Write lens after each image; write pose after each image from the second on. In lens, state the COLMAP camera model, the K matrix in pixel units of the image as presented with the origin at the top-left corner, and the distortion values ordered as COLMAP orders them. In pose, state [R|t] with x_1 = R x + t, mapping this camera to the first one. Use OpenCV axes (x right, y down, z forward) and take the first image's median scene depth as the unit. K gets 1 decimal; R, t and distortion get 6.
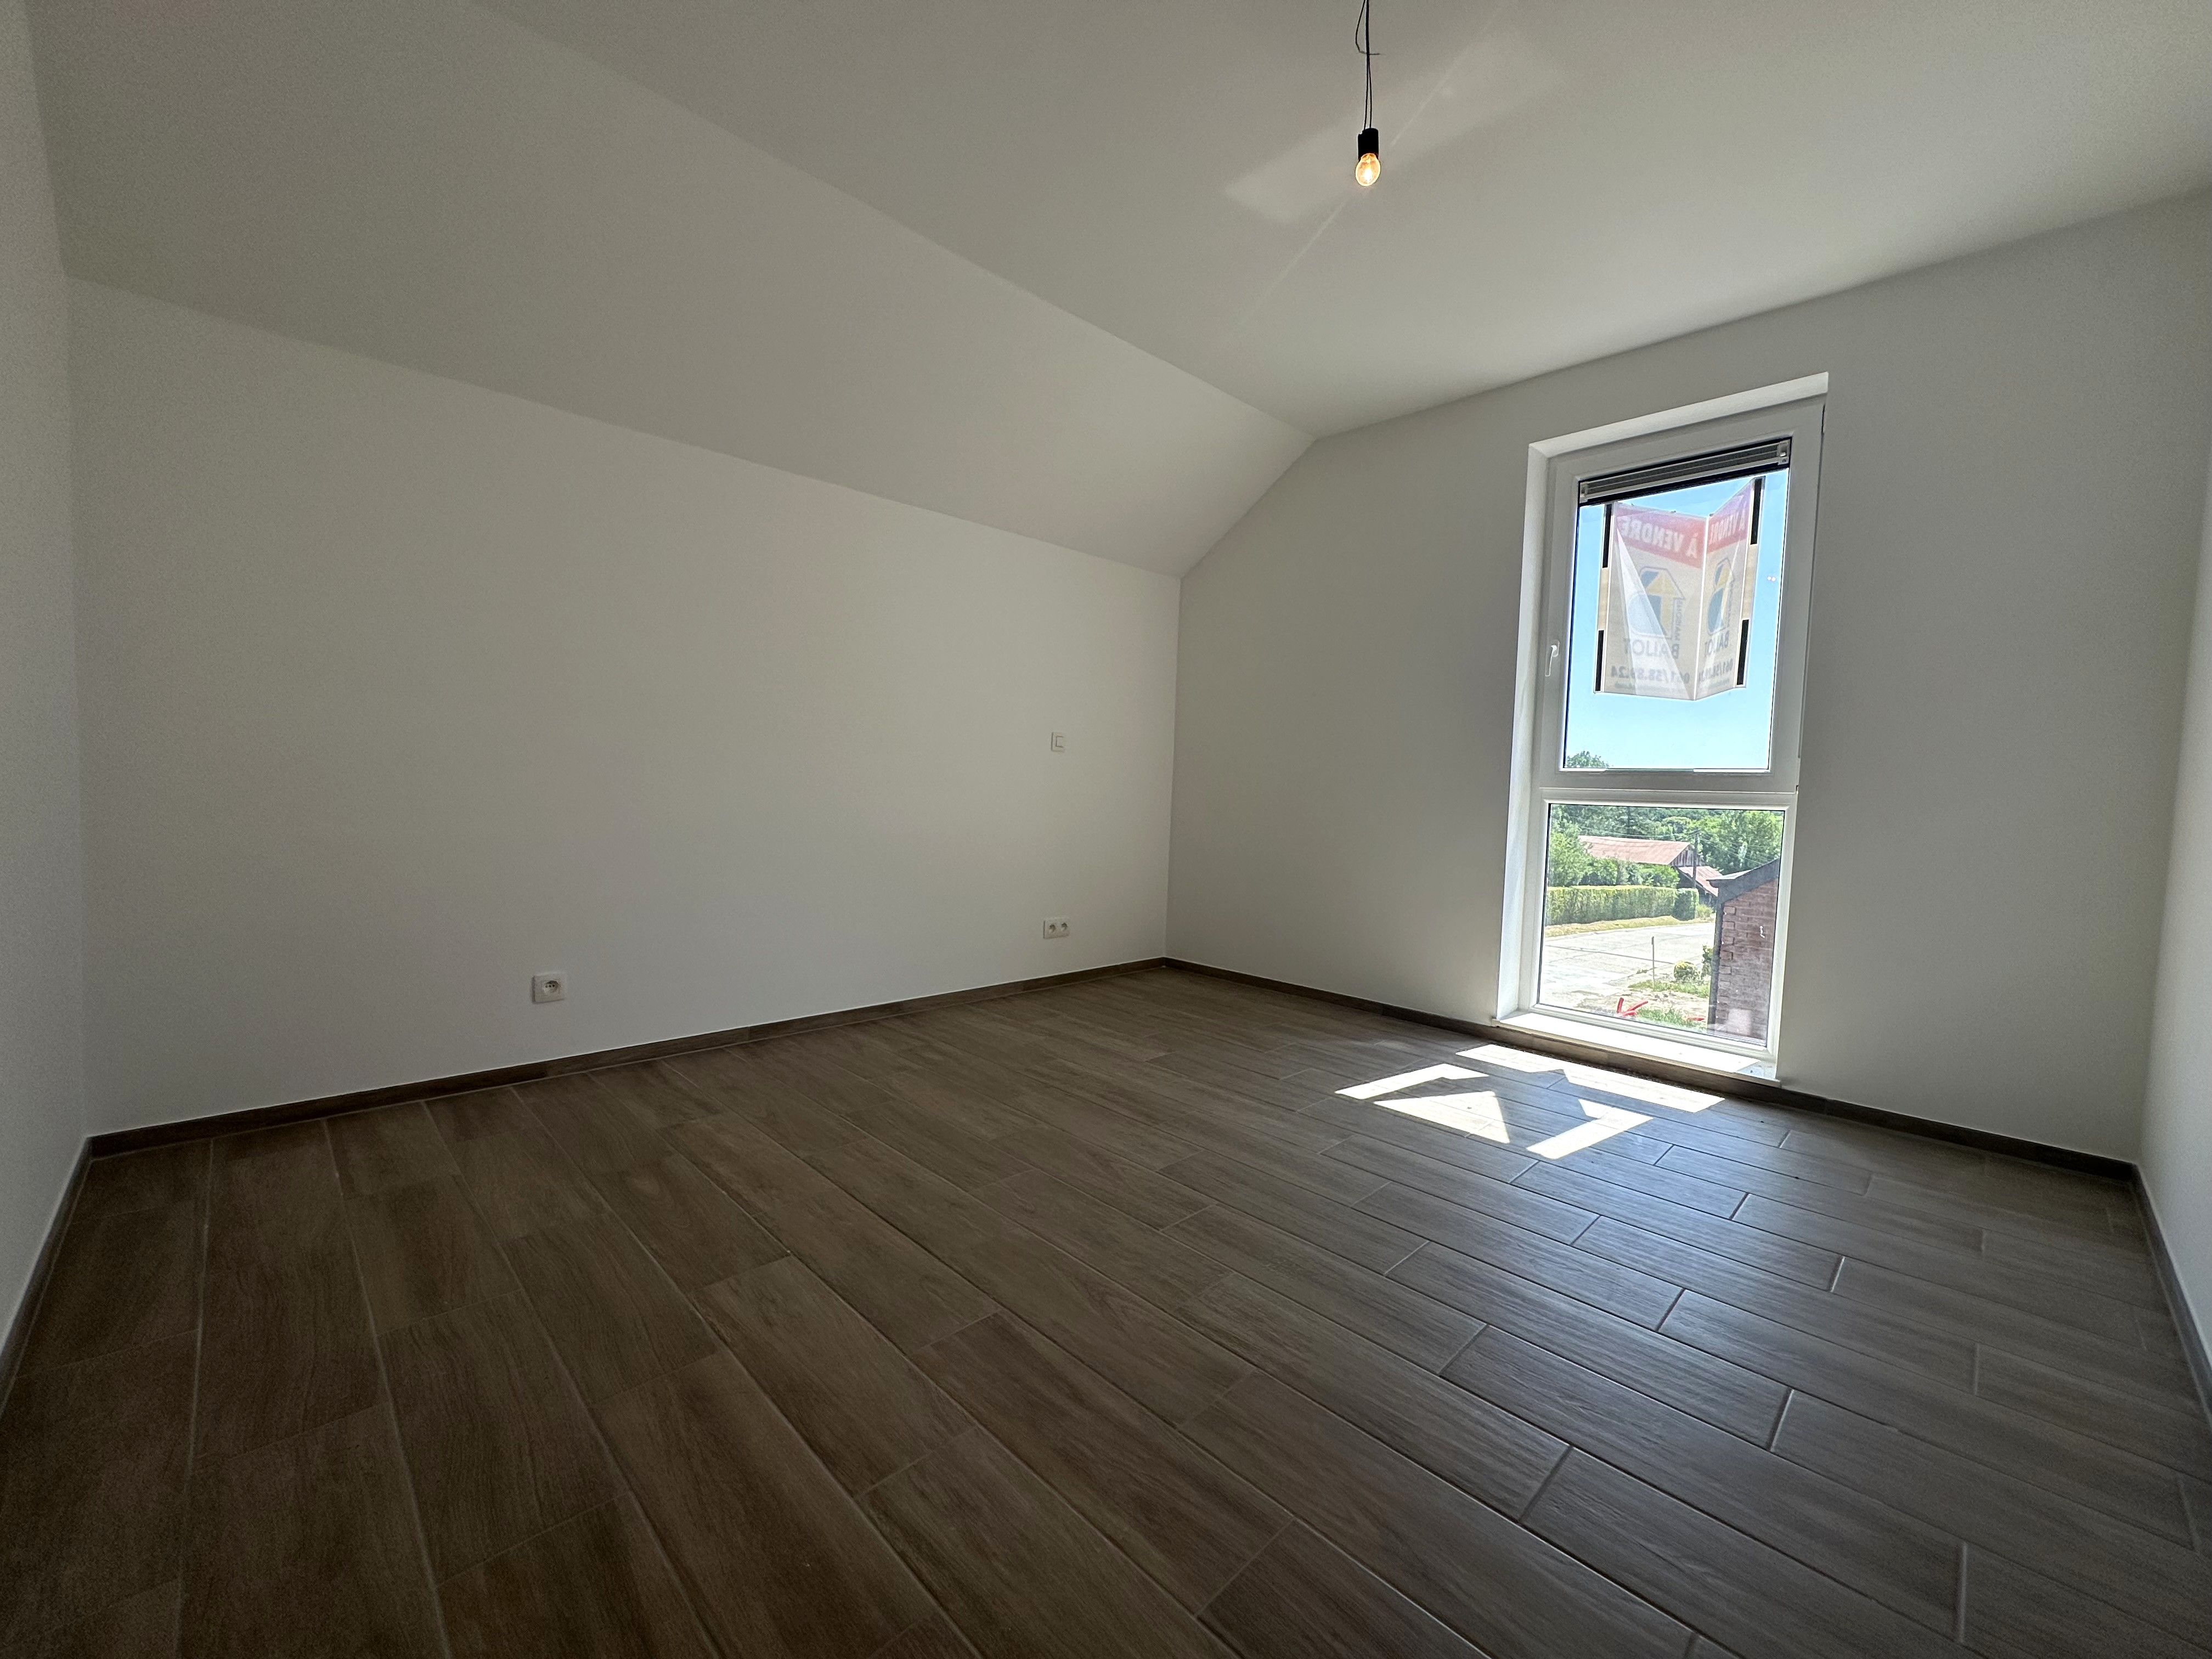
lens RADIAL K [[881.6, 0, 1111.5], [0, 881.6, 822.4], [0, 0, 1]] dist [-0.002184, 0.000293]
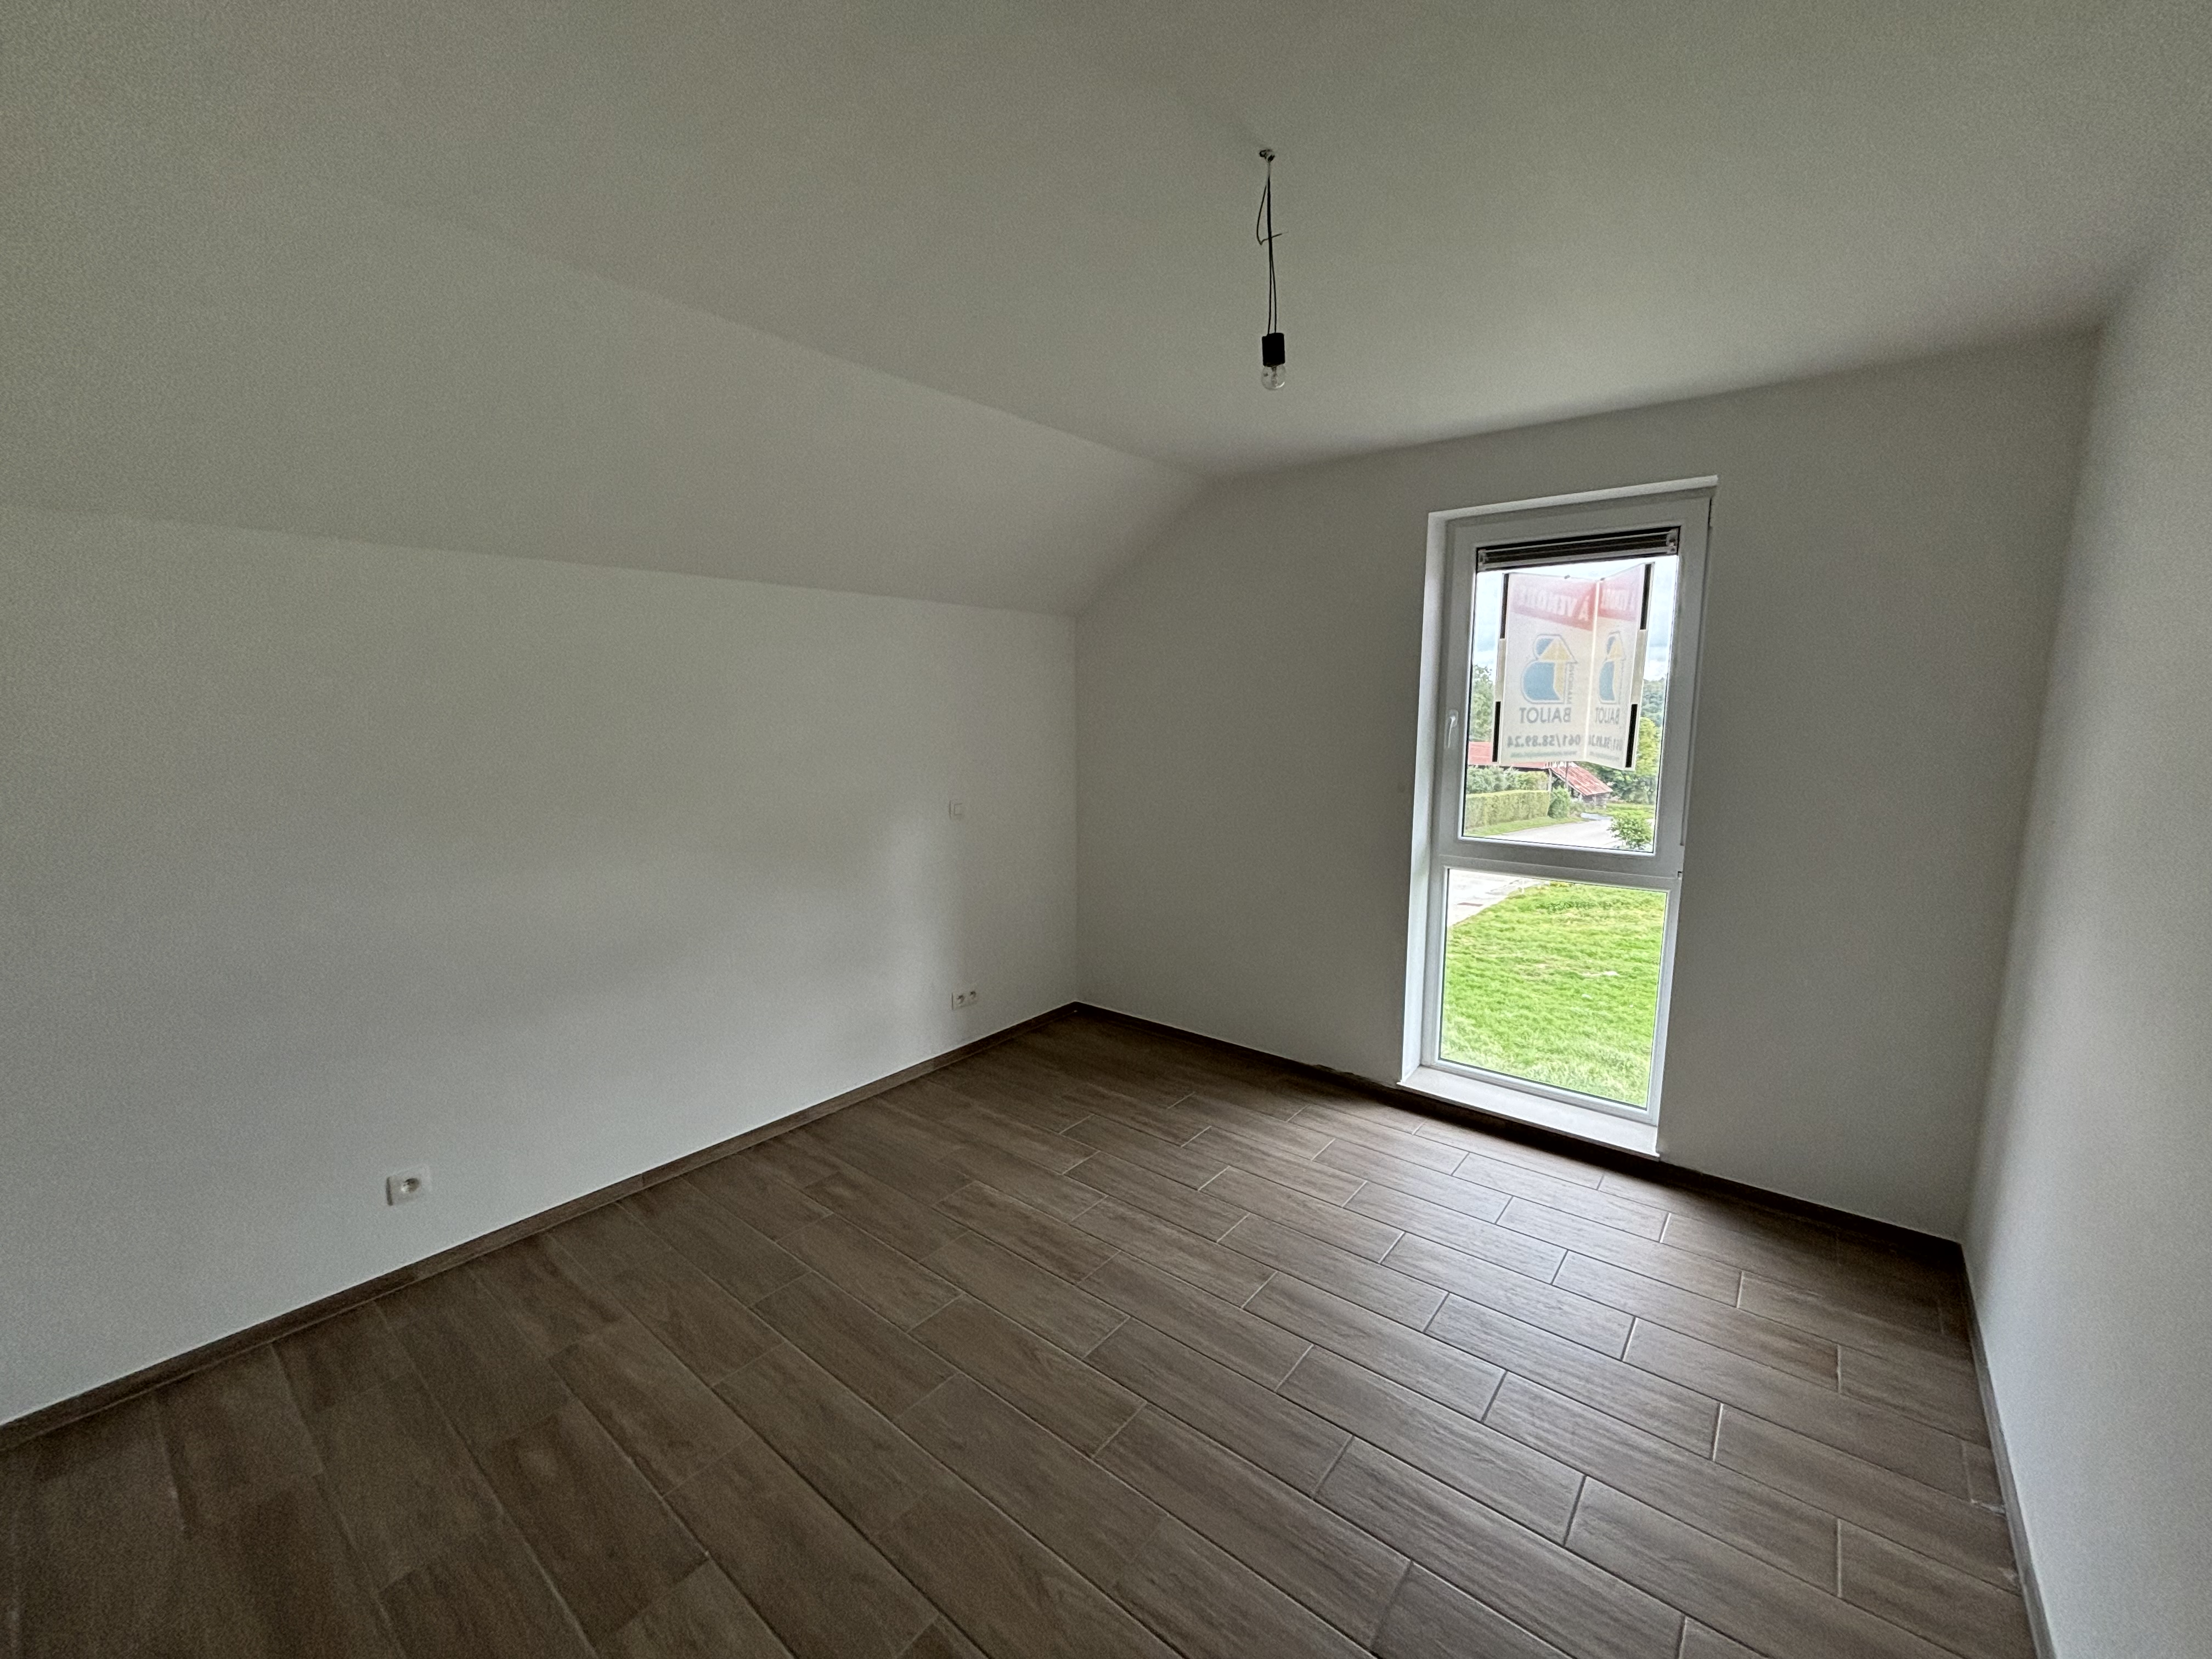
lens RADIAL K [[893.1, 0, 1108.2], [0, 893.1, 846.0], [0, 0, 1]] dist [-0.001735, 0.000731]
pose [[0.993326, -0.047419, 0.105138, 0.000260], [0.038105, 0.995312, 0.088894, -0.238448], [-0.108860, -0.084294, 0.990477, 0.041646]]
